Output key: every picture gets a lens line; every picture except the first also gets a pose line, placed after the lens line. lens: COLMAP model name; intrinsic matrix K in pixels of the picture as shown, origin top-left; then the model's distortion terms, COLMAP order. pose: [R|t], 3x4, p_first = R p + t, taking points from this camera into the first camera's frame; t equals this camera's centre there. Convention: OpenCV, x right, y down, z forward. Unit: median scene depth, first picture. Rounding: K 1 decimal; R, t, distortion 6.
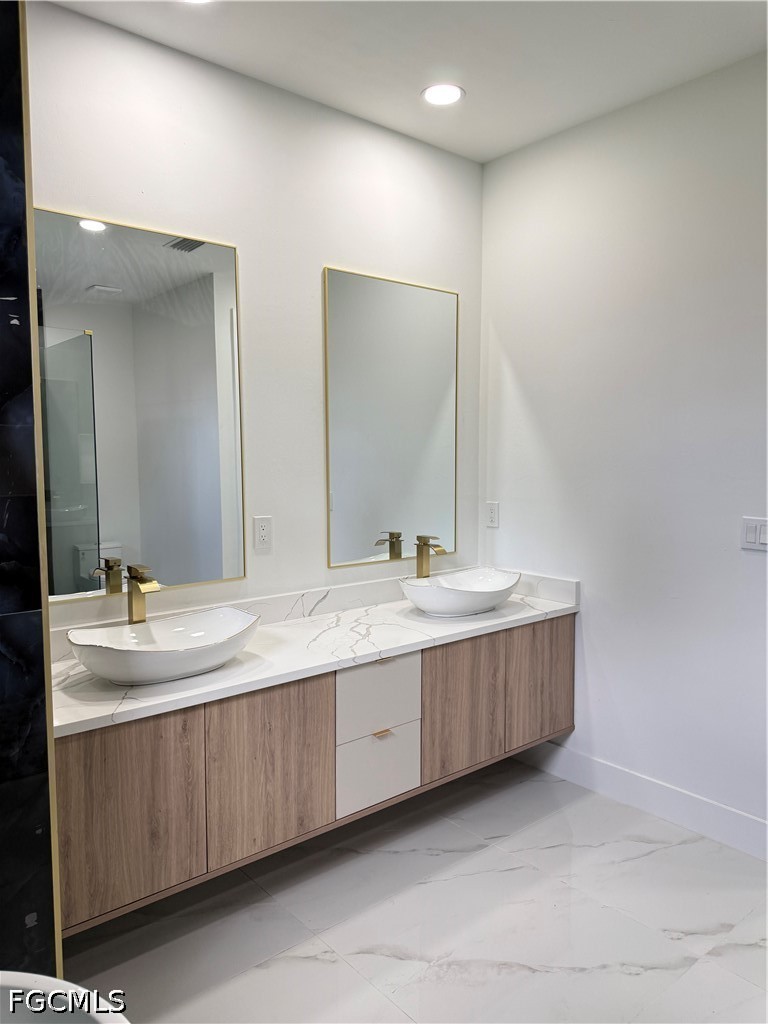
lens RADIAL K [[716.6, 0, 379.1], [0, 716.6, 503.9], [0, 0, 1]] dist [0.041370, -0.049548]
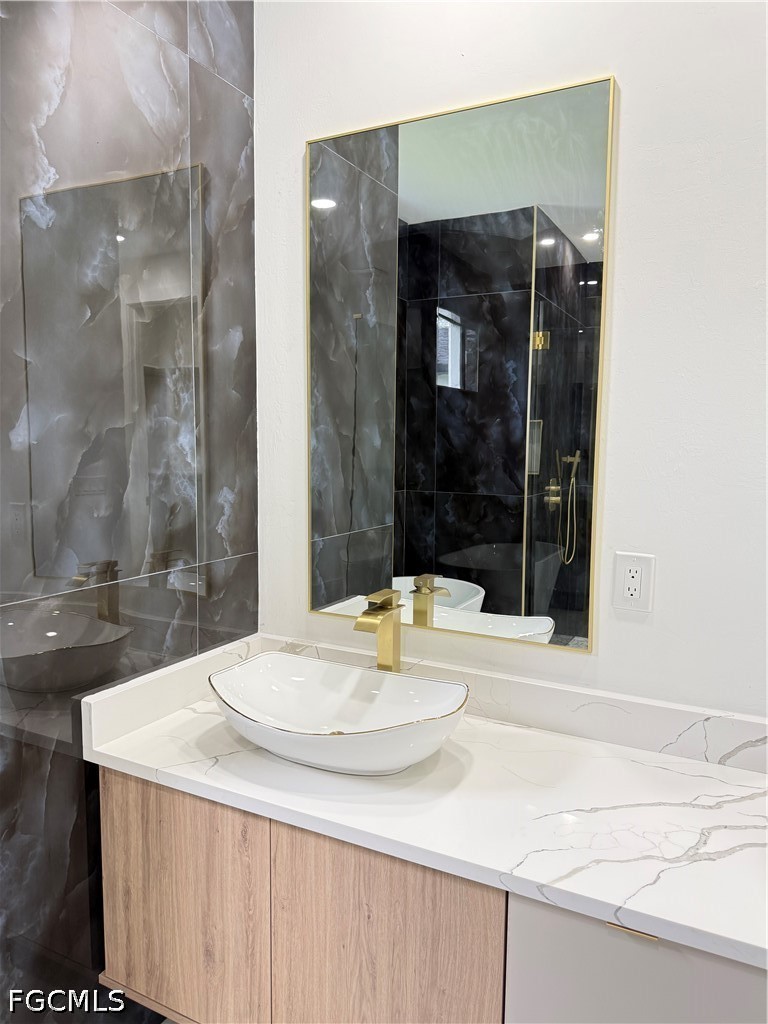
lens RADIAL K [[716.6, 0, 385.7], [0, 716.6, 517.8], [0, 0, 1]] dist [0.041370, -0.049548]
pose [[0.373021, 0.096901, -0.922749, 0.388844], [-0.072907, 0.994517, 0.074965, -0.053684], [0.924954, 0.039311, 0.378041, 0.850976]]
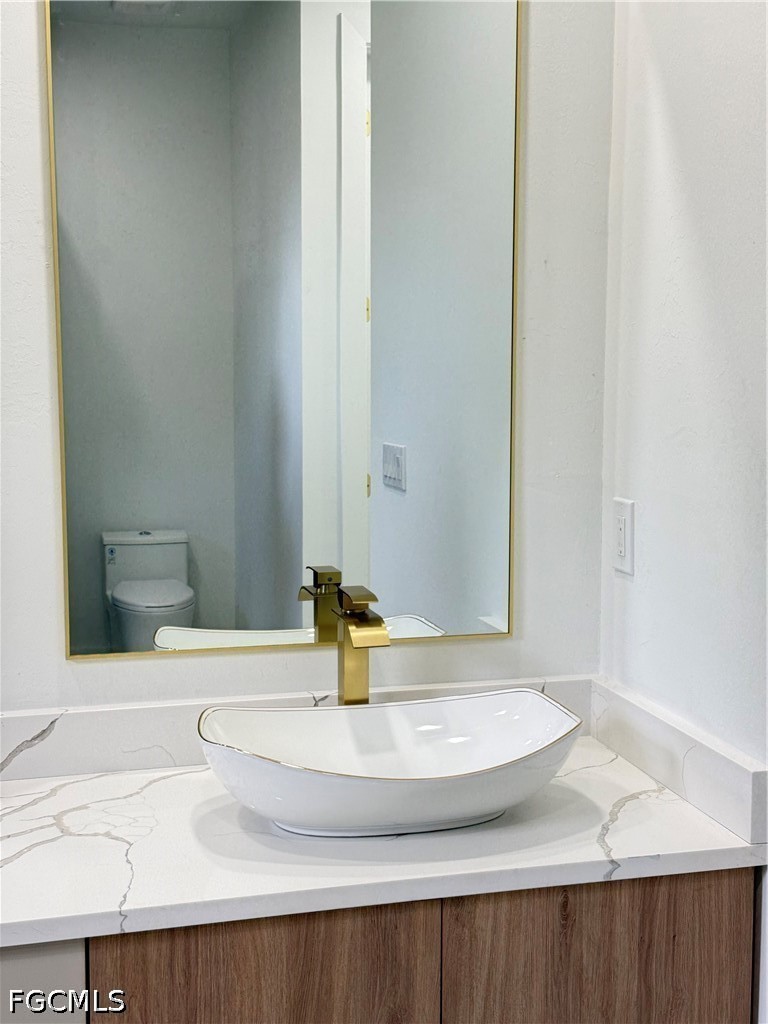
lens RADIAL K [[1614.5, 0, 383.2], [0, 1614.5, 515.0], [0, 0, 1]] dist [-0.063444, 0.000000]
pose [[0.937839, 0.059289, -0.341969, 0.311302], [-0.047580, 0.997961, 0.042535, -0.020868], [0.343794, -0.023620, 0.938748, 0.258774]]
